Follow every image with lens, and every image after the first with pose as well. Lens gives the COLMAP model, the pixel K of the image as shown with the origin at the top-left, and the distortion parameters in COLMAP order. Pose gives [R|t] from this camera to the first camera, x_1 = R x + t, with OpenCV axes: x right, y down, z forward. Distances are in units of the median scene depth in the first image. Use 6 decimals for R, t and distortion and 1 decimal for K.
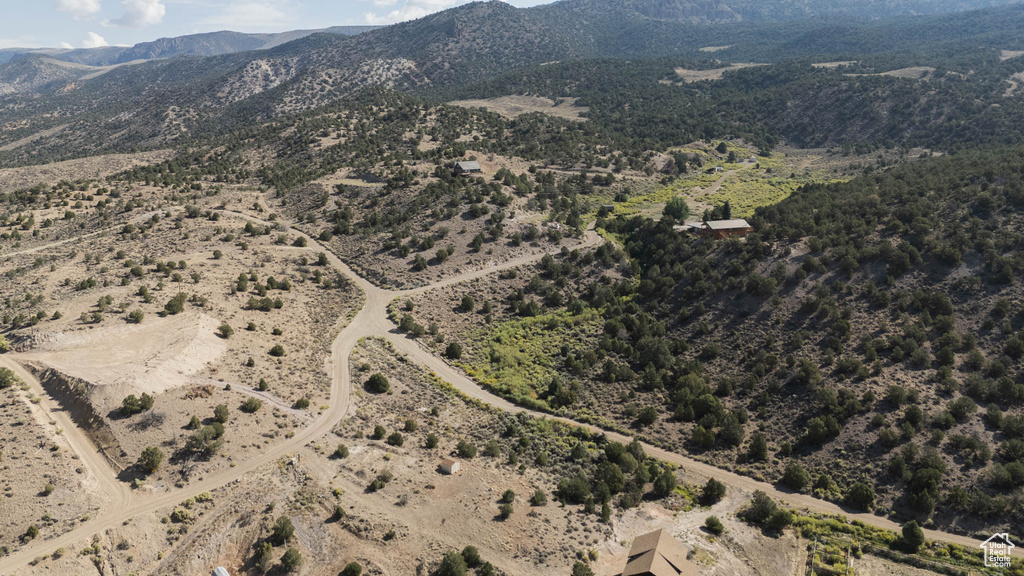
lens RADIAL K [[753.9, 0, 510.9], [0, 753.9, 283.1], [0, 0, 1]] dist [0.078881, -0.080814]
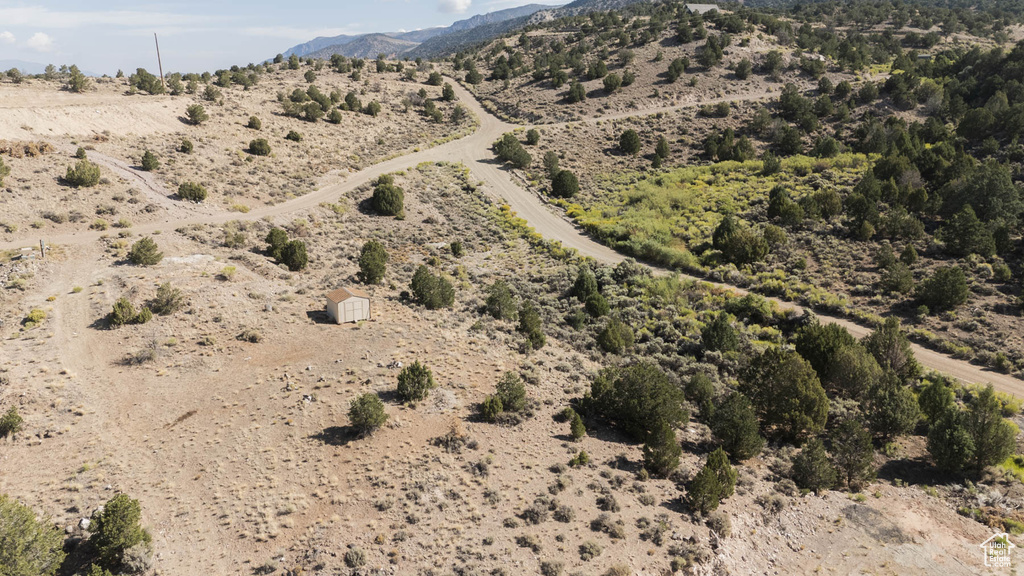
lens RADIAL K [[753.9, 0, 510.9], [0, 753.9, 283.1], [0, 0, 1]] dist [0.078881, -0.080814]
pose [[0.927966, 0.078440, -0.364317, 0.089894], [-0.068843, 0.996854, 0.039275, 0.130808], [0.366251, -0.011365, 0.930447, 0.418036]]
